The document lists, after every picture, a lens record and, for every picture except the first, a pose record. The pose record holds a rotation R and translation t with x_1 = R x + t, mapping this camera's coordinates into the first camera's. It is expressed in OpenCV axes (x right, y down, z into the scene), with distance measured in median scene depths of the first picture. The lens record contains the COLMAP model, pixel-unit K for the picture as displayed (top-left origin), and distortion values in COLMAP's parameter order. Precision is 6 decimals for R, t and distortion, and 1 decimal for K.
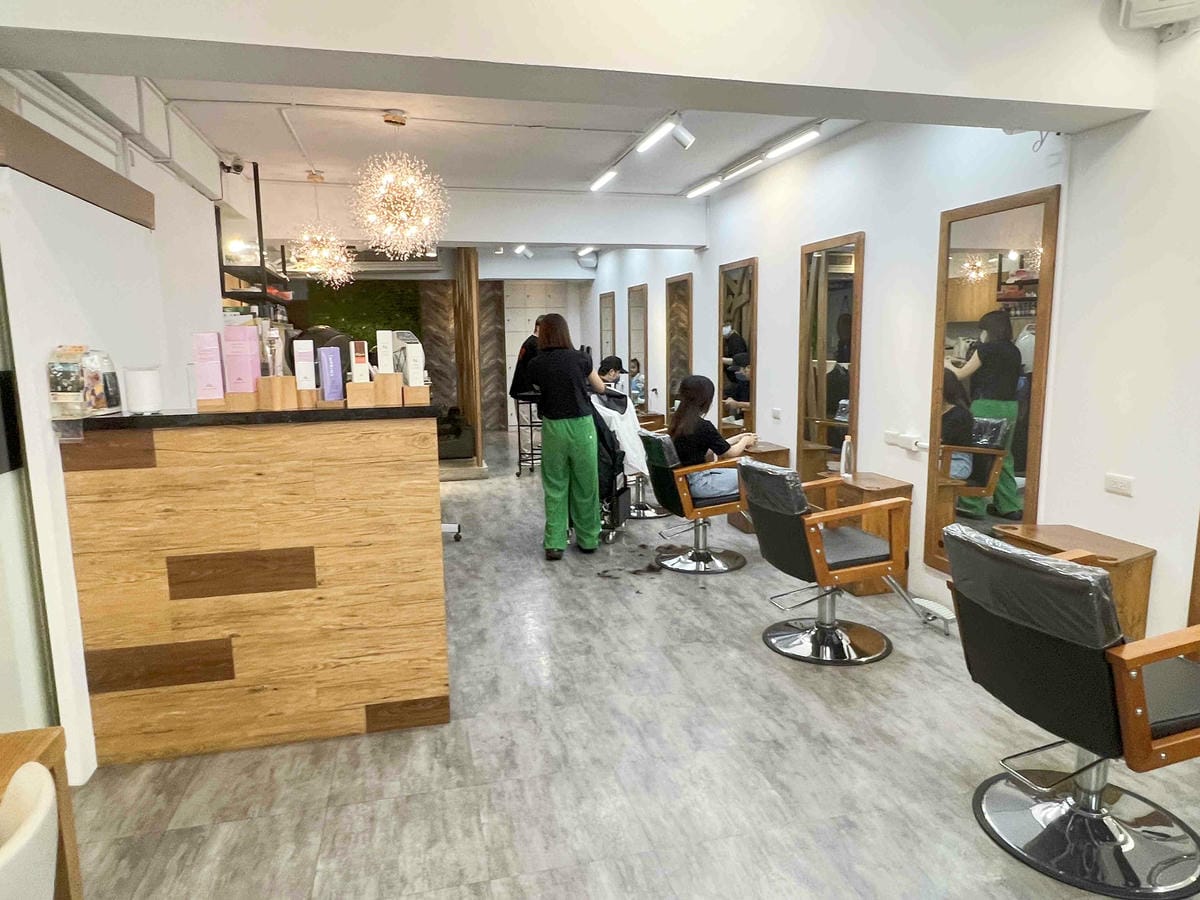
lens RADIAL K [[770.5, 0, 599.3], [0, 770.5, 451.9], [0, 0, 1]] dist [-0.000930, -0.000497]
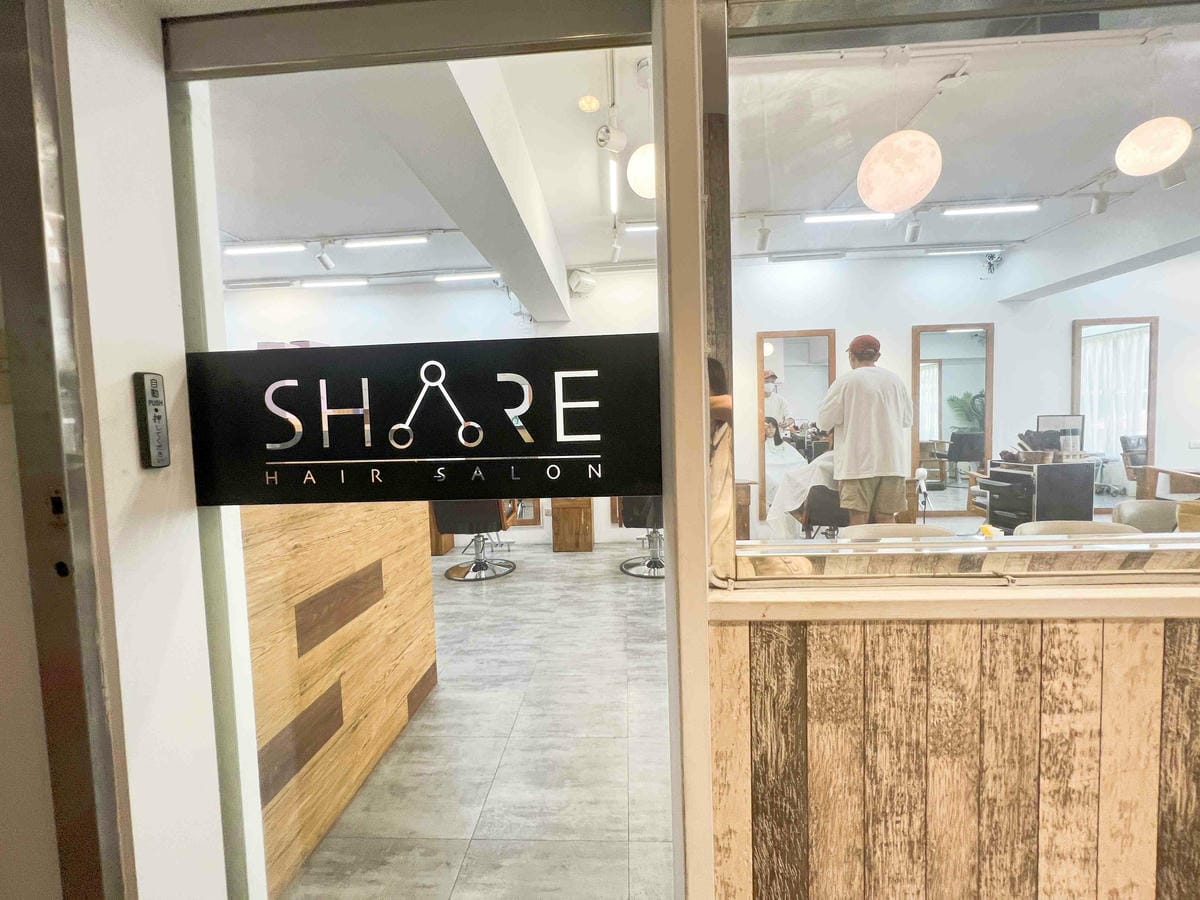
lens RADIAL K [[481.1, 0, 597.5], [0, 481.1, 448.6], [0, 0, 1]] dist [-0.001245, -0.000053]
pose [[0.296572, -0.045493, 0.953927, -0.917503], [0.173345, 0.984837, -0.006925, 0.029843], [-0.939147, 0.167412, 0.299960, 0.495484]]
